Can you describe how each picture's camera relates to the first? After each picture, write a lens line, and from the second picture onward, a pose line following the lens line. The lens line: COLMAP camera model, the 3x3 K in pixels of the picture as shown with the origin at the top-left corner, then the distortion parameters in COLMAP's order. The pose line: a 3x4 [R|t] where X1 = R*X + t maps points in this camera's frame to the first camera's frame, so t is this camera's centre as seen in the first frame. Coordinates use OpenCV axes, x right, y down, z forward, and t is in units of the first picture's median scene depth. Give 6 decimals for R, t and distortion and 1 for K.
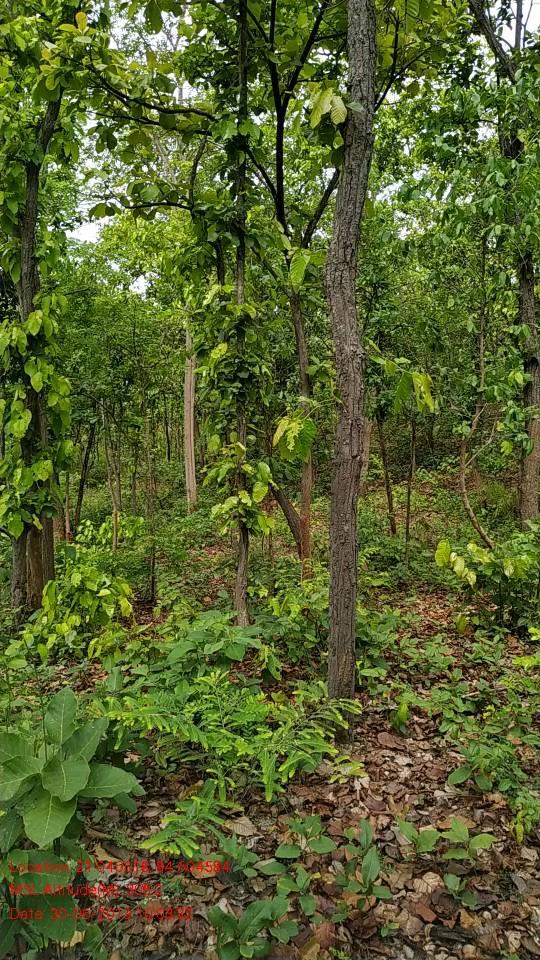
lens RADIAL K [[666.5, 0, 270.0], [0, 666.5, 480.0], [0, 0, 1]] dist [0.045952, -0.001767]
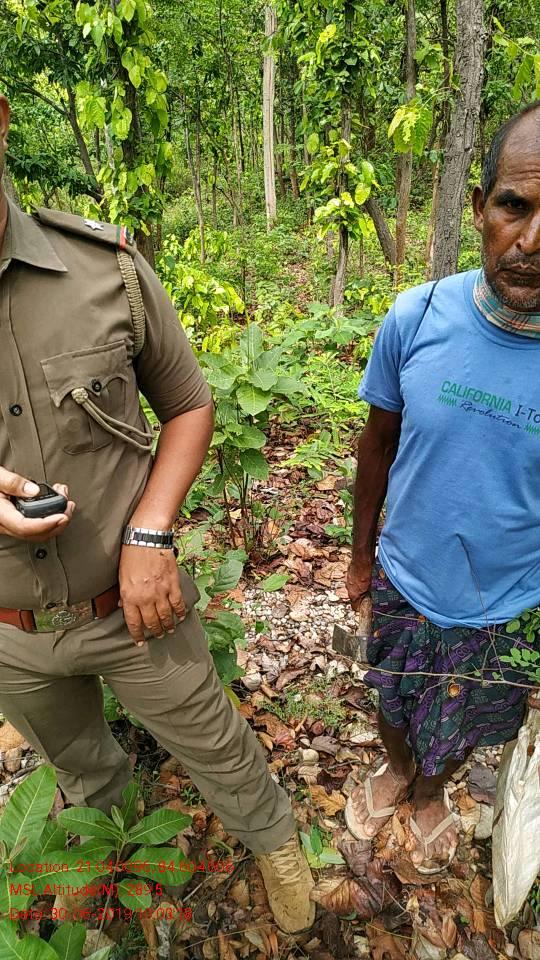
lens RADIAL K [[677.3, 0, 270.0], [0, 677.3, 480.0], [0, 0, 1]] dist [0.003151, -0.024533]
pose [[0.994977, 0.033860, -0.094204, -0.040152], [0.004860, 0.923609, 0.383306, 0.023356], [0.099986, -0.381838, 0.918805, -0.125580]]
